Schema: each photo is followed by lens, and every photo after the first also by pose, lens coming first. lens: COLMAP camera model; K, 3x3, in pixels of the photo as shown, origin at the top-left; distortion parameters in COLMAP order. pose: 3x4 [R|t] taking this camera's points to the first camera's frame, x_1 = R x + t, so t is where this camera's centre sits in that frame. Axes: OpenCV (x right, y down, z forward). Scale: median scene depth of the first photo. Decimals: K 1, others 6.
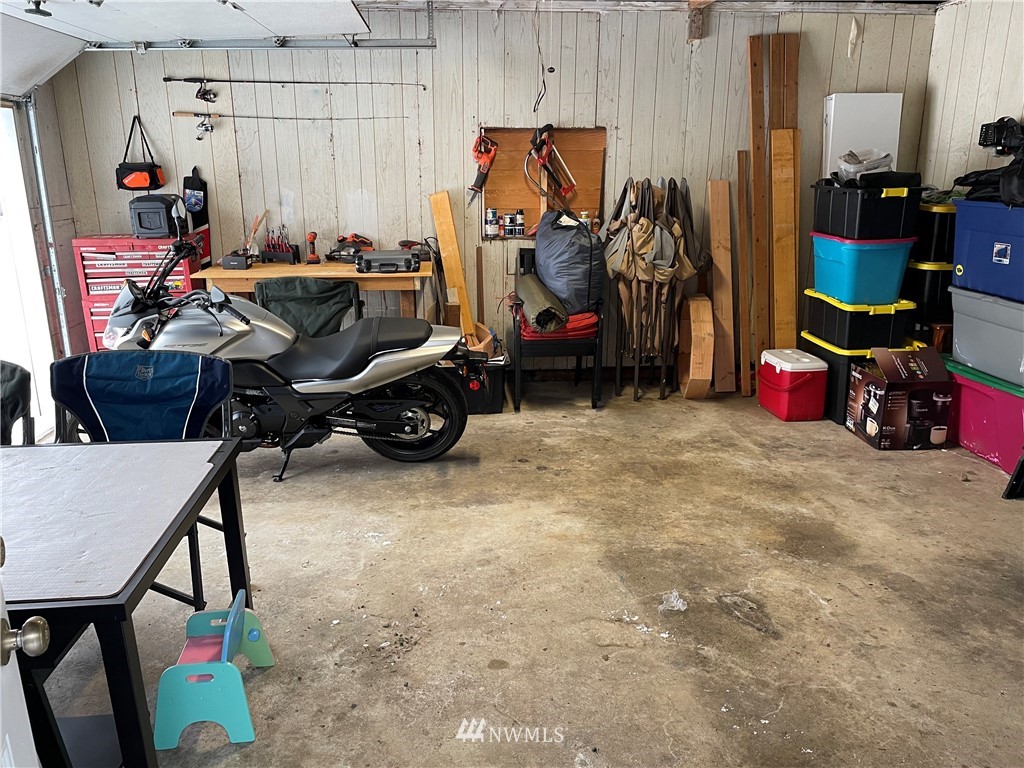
lens RADIAL K [[775.7, 0, 505.1], [0, 775.7, 380.5], [0, 0, 1]] dist [0.115207, -0.125161]
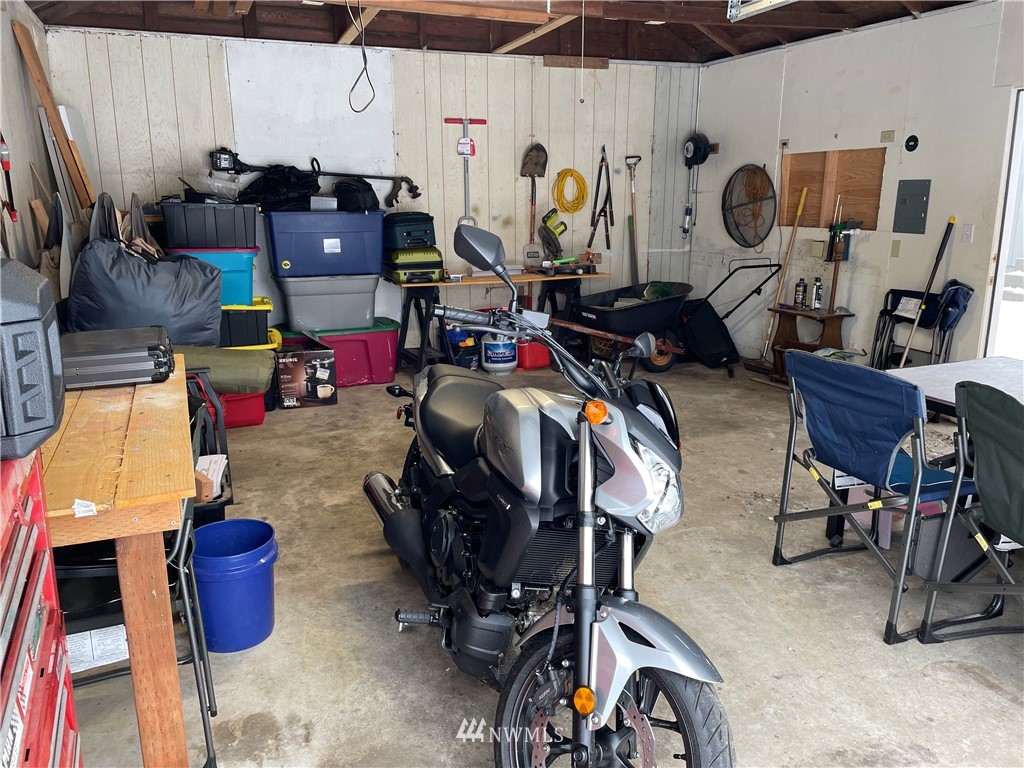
lens RADIAL K [[775.7, 0, 505.1], [0, 775.7, 380.5], [0, 0, 1]] dist [0.115207, -0.125161]
pose [[-0.296943, -0.219514, 0.929322, -0.761138], [0.260576, 0.917654, 0.300019, -0.250308], [-0.918654, 0.331248, -0.215291, 0.979184]]
